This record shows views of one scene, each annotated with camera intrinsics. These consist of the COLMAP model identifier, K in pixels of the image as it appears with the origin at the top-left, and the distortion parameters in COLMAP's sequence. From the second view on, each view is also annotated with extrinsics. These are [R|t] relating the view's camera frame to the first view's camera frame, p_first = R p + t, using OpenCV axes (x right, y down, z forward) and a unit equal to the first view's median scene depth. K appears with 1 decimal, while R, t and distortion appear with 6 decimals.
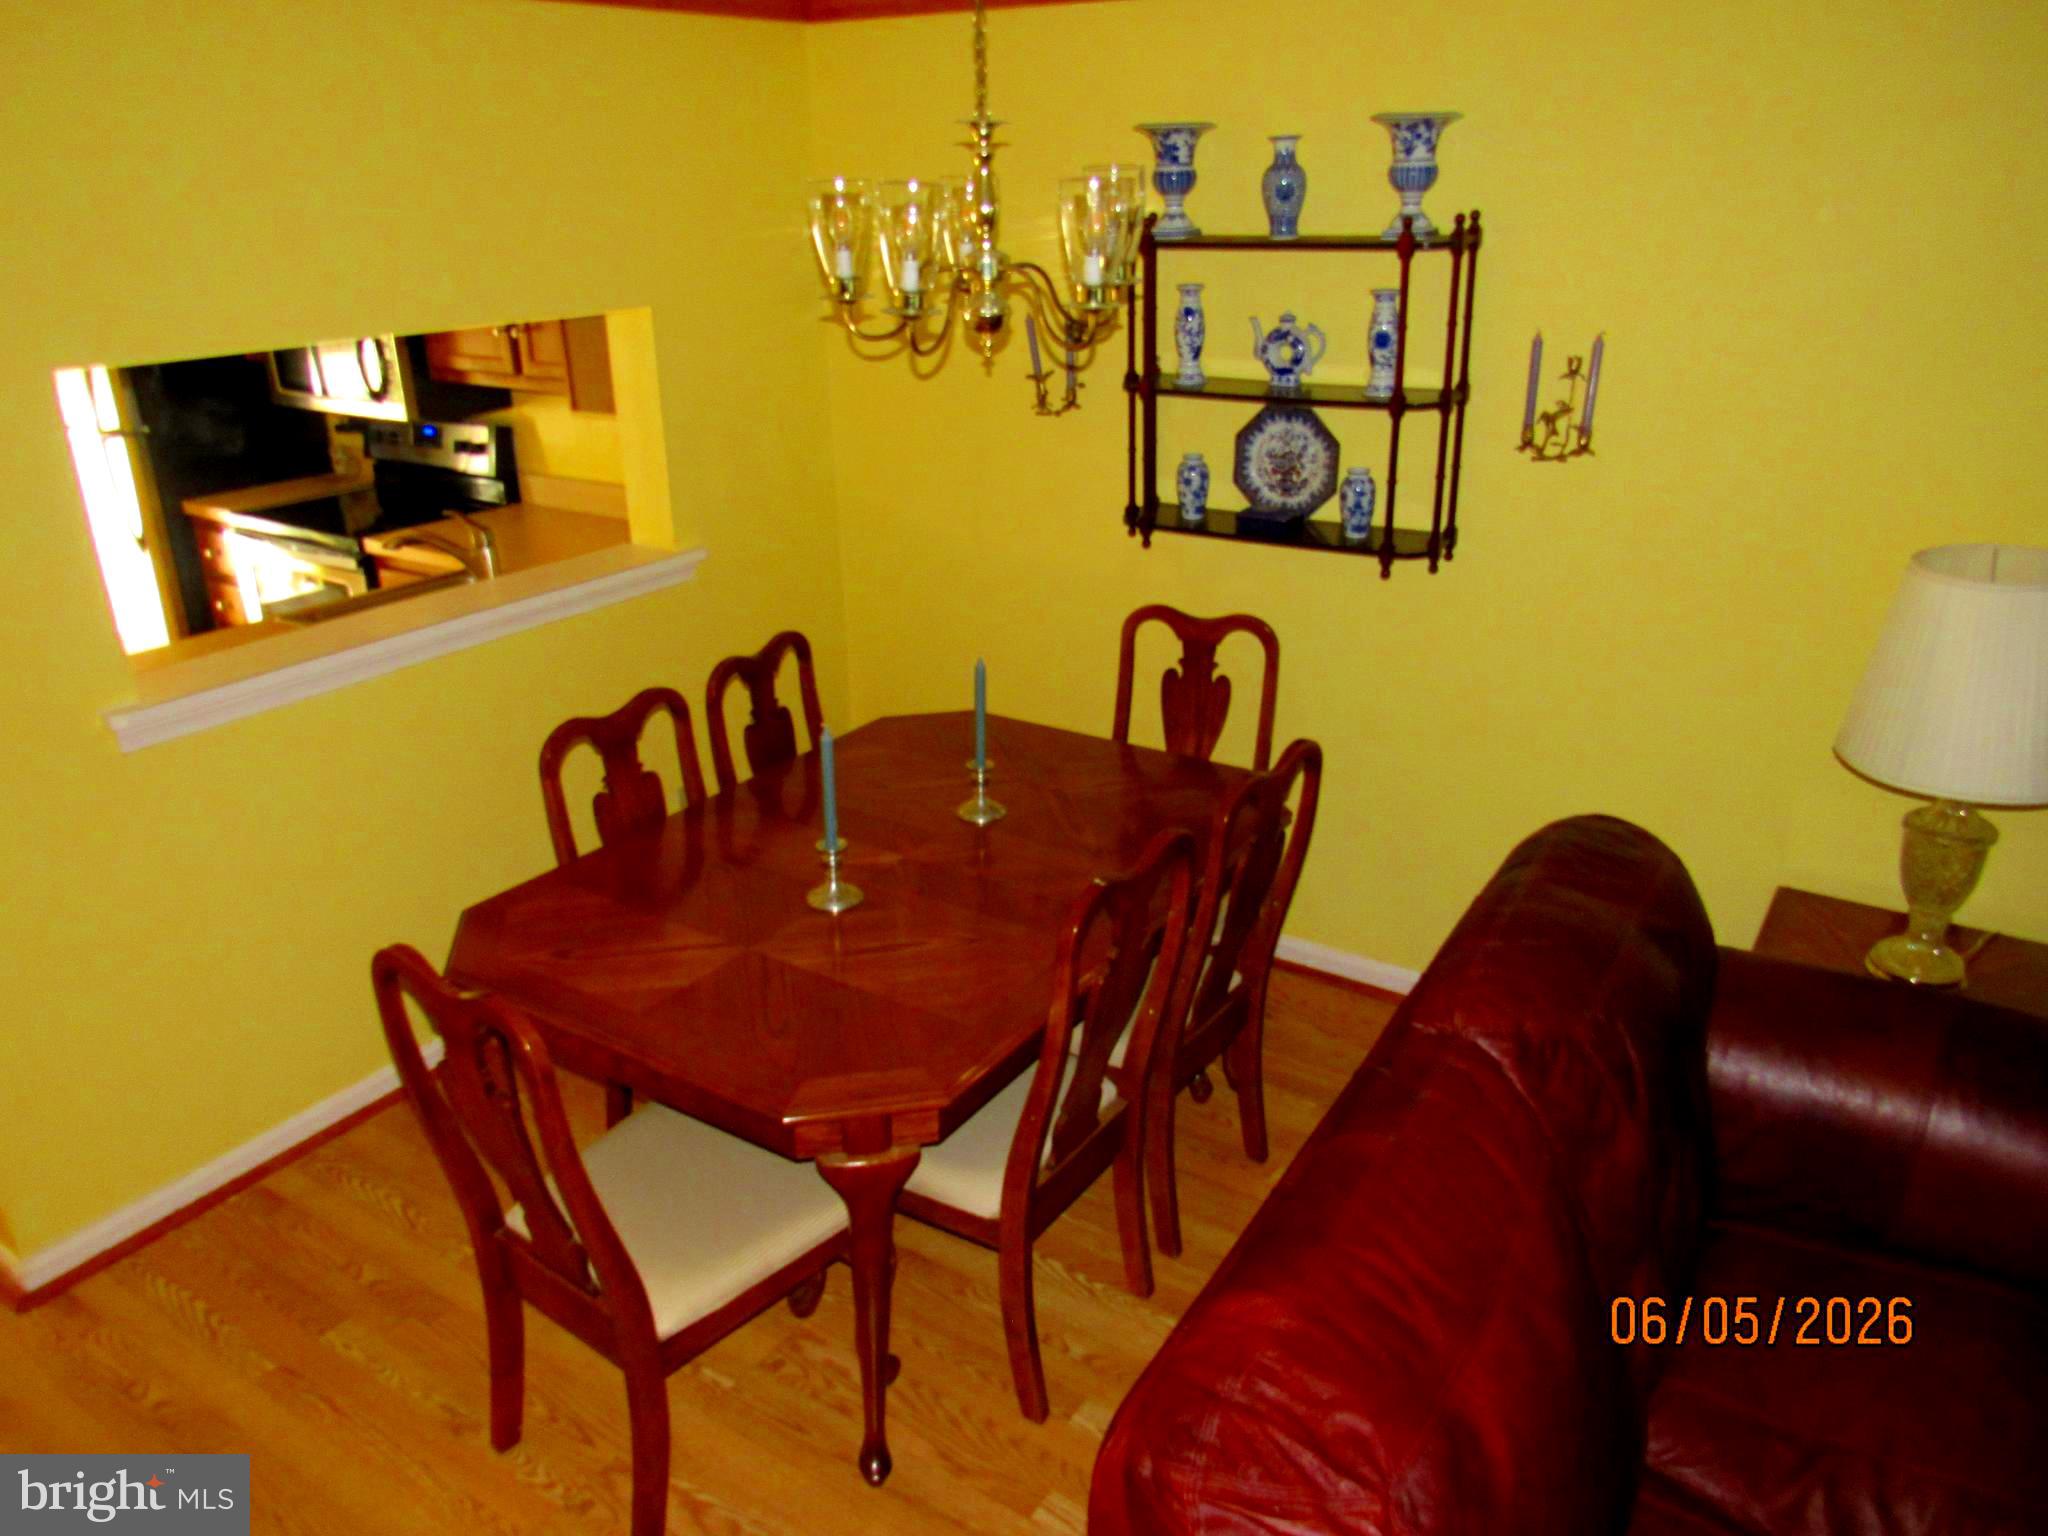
lens RADIAL K [[1464.8, 0, 1024.0], [0, 1464.8, 768.0], [0, 0, 1]] dist [-0.095126, 0.000651]
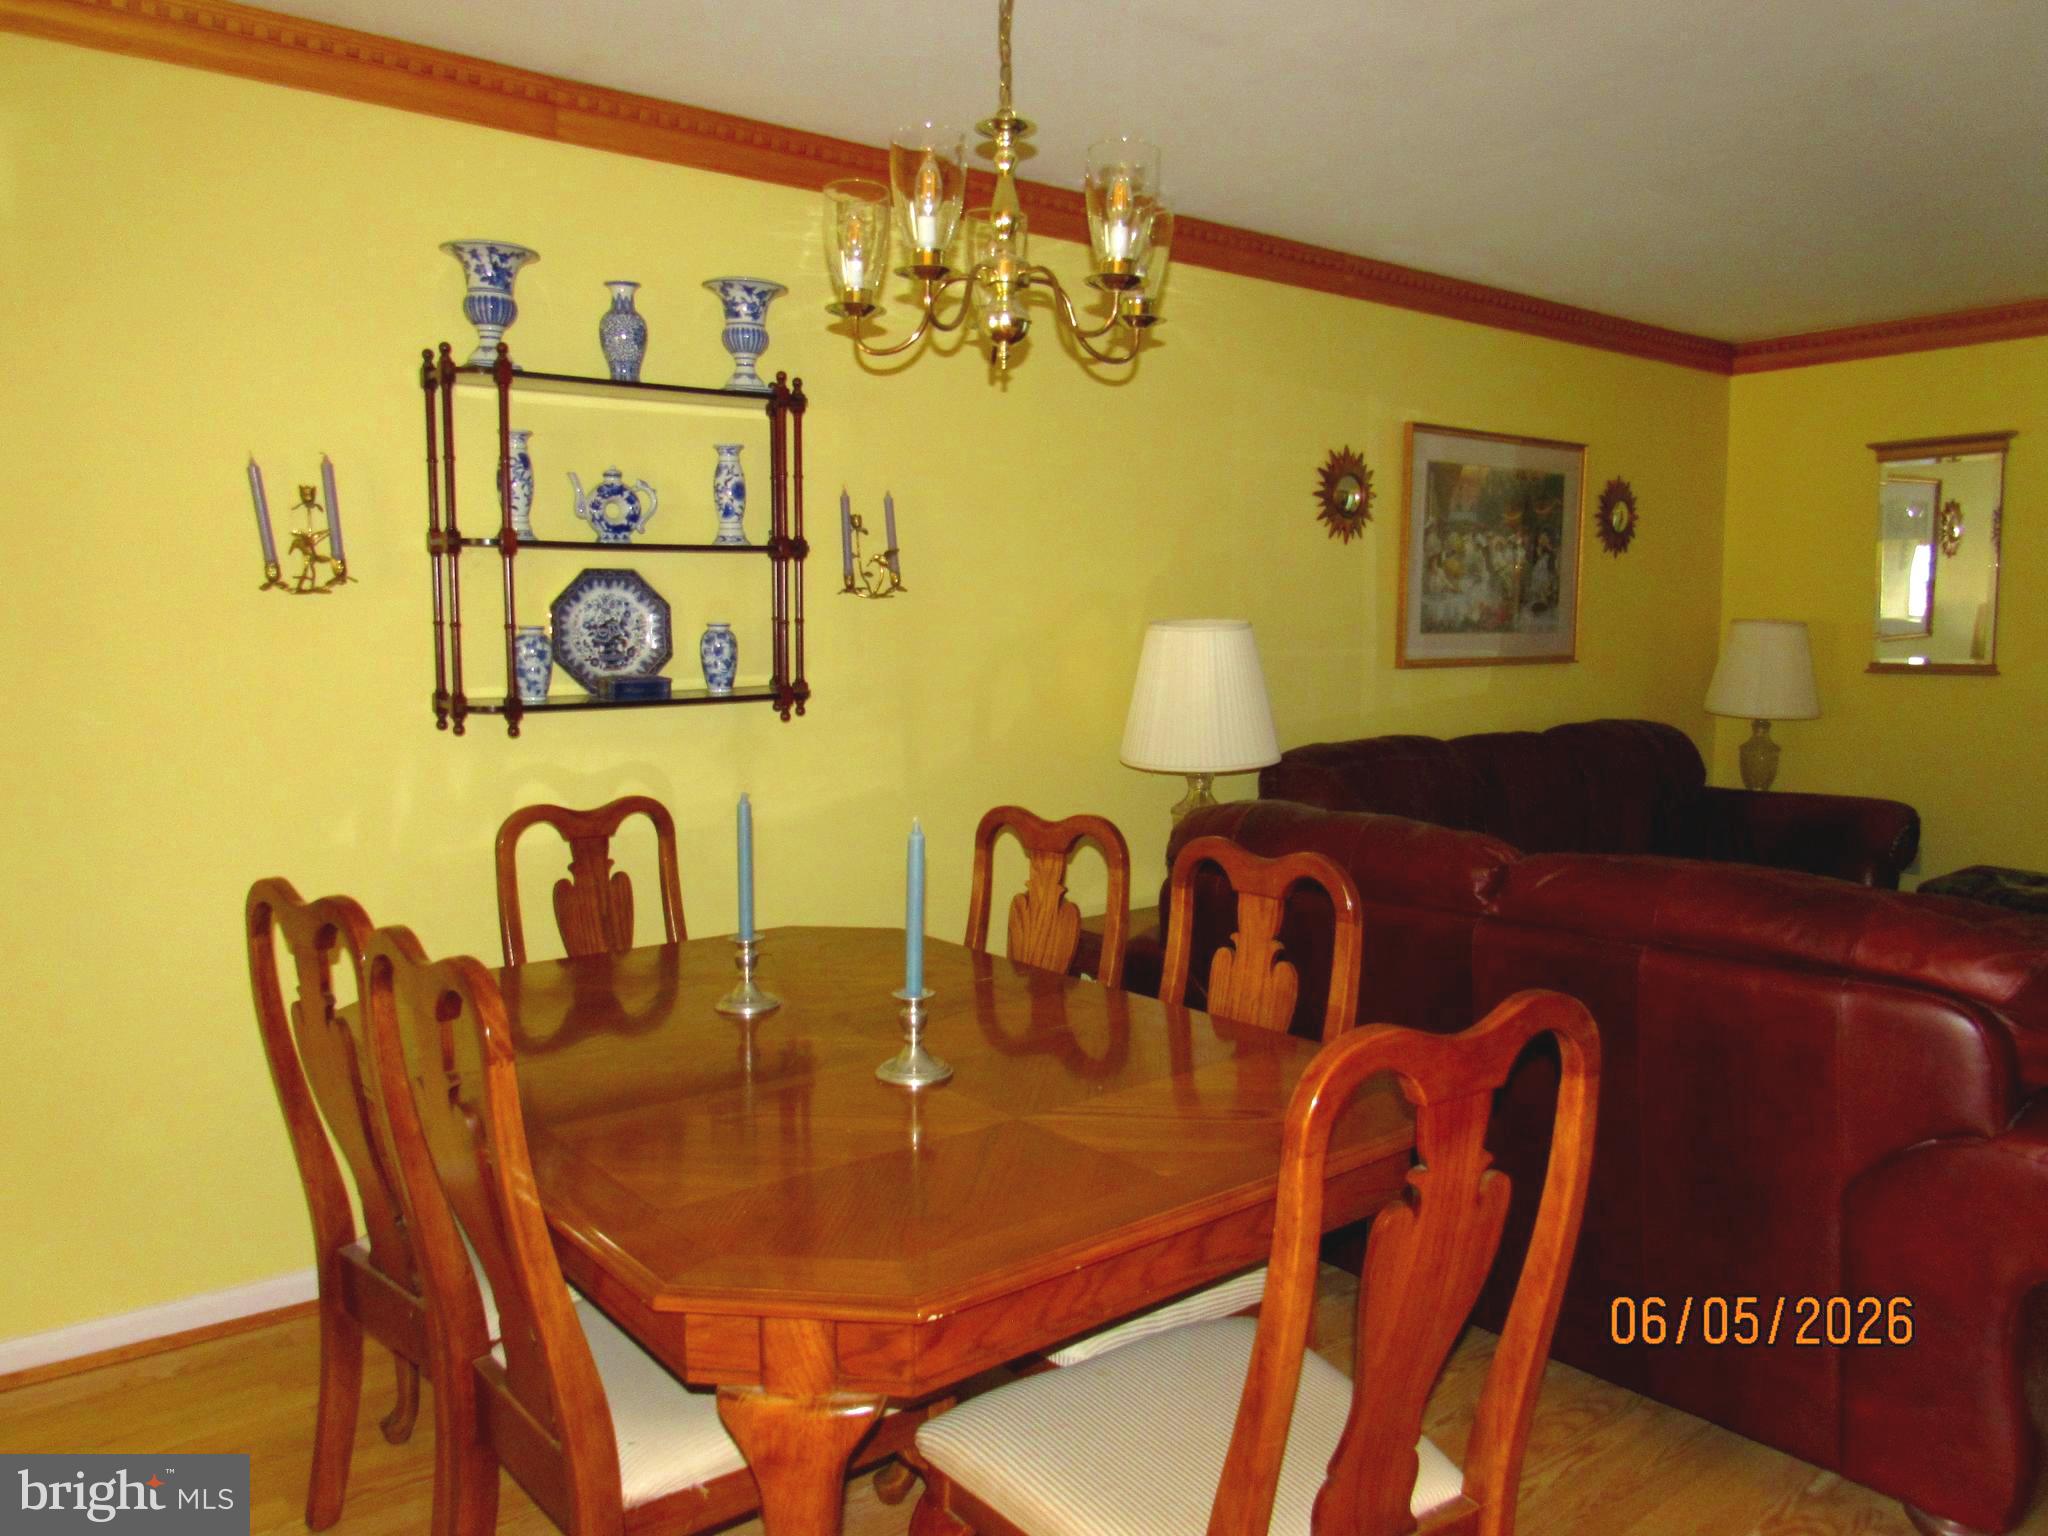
lens RADIAL K [[1459.7, 0, 979.7], [0, 1459.7, 775.6], [0, 0, 1]] dist [-0.041255, 0.029300]
pose [[0.319629, -0.078191, 0.944311, -0.630659], [0.355763, 0.933581, -0.043116, -0.003708], [-0.878220, 0.349732, 0.326217, 0.541581]]
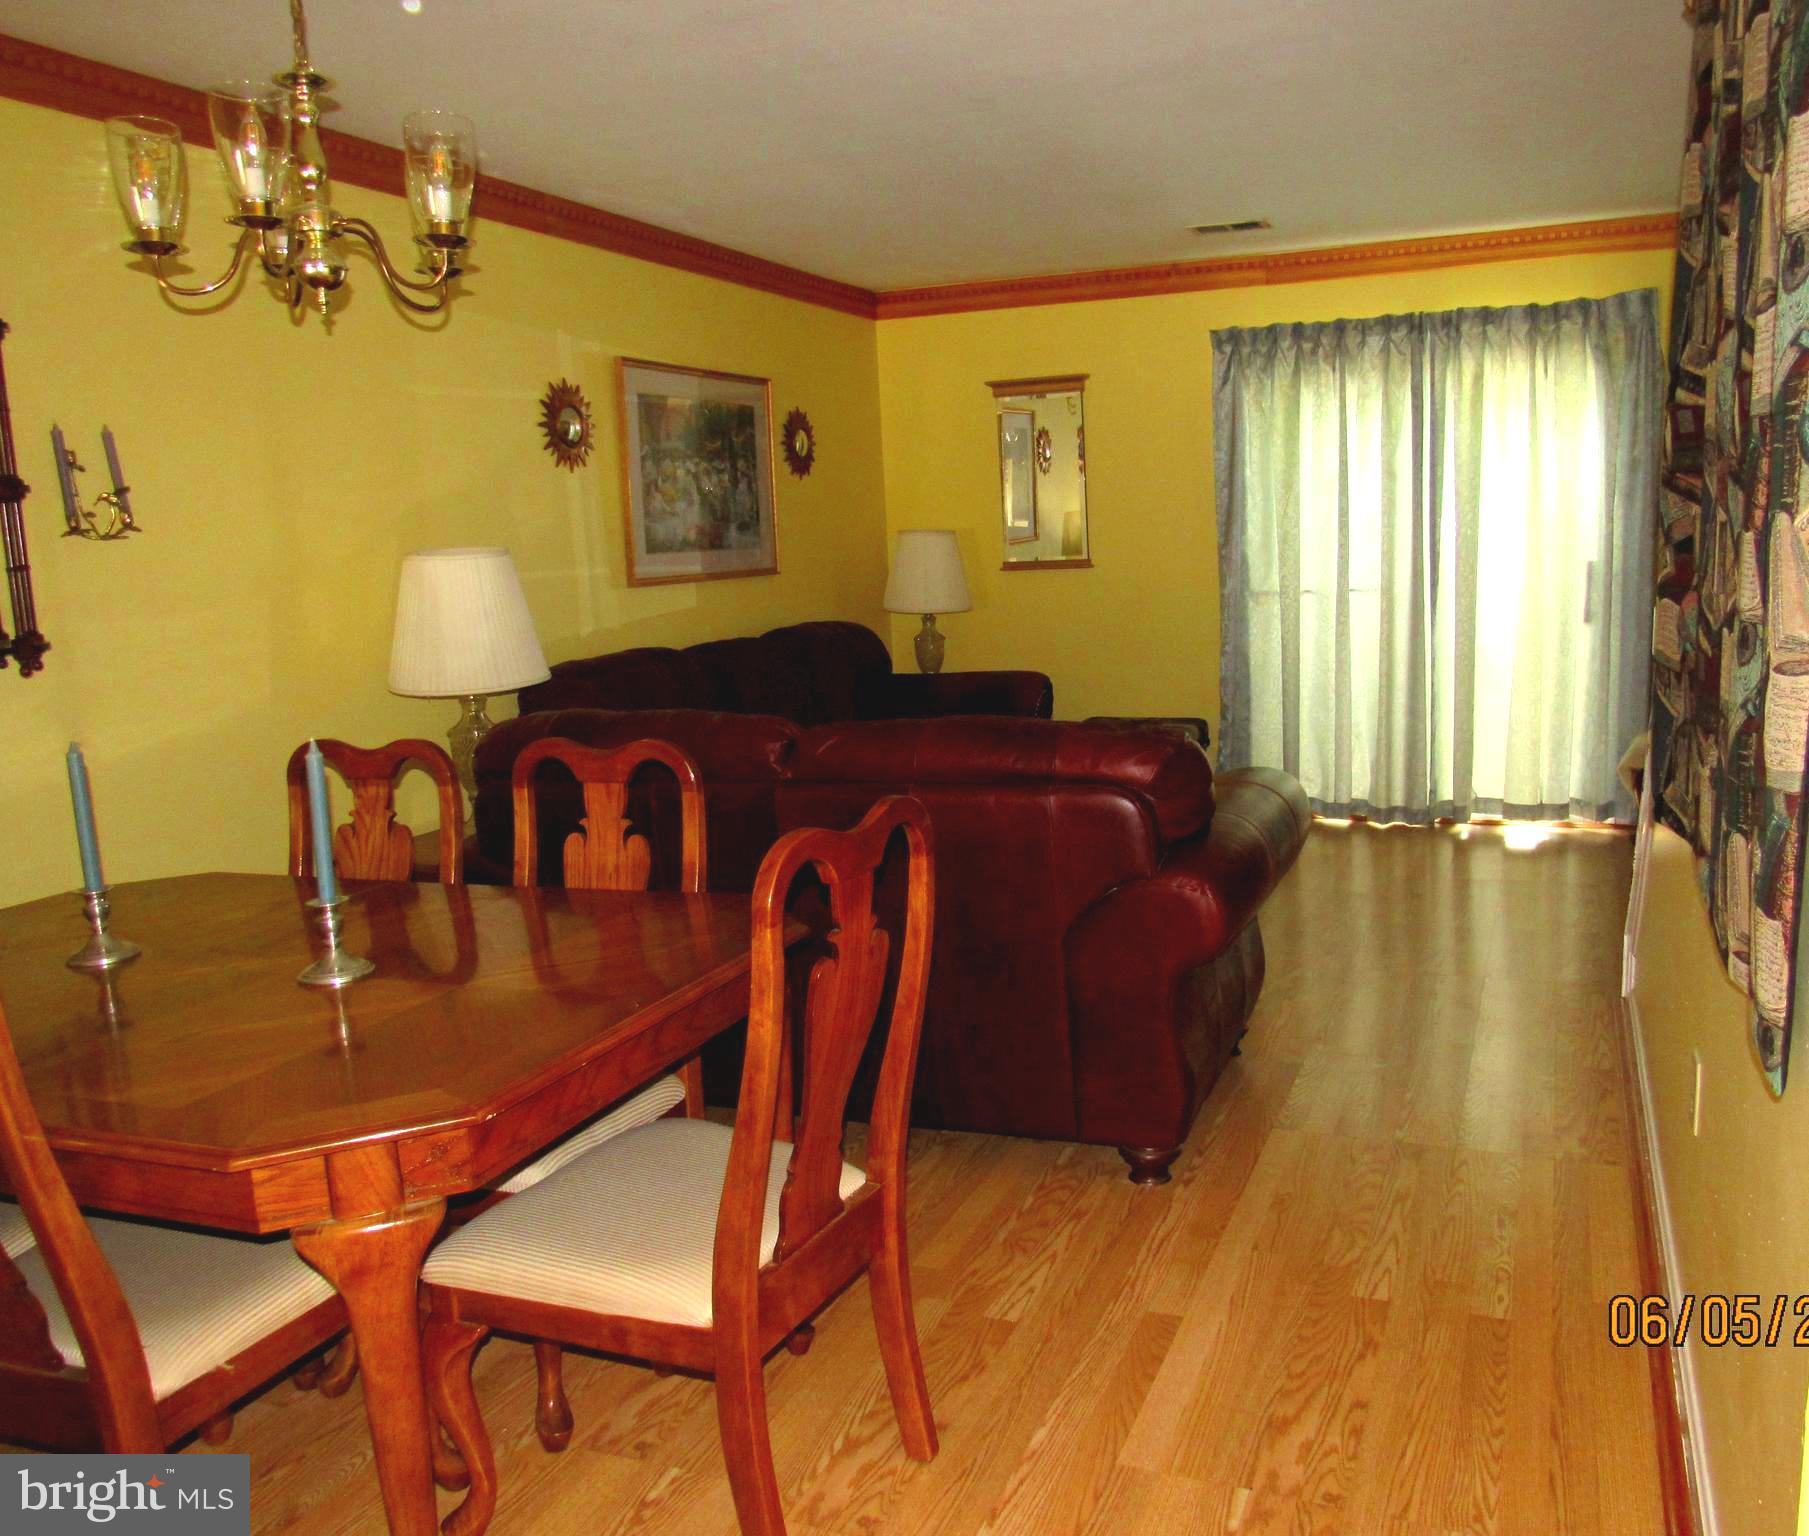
lens RADIAL K [[1572.8, 0, 904.5], [0, 1572.8, 768.0], [0, 0, 1]] dist [-0.033908, 0.003615]
pose [[-0.197539, -0.114209, 0.973619, -0.792523], [0.413694, 0.890705, 0.188418, -0.031632], [-0.888727, 0.440000, -0.128701, 0.625344]]
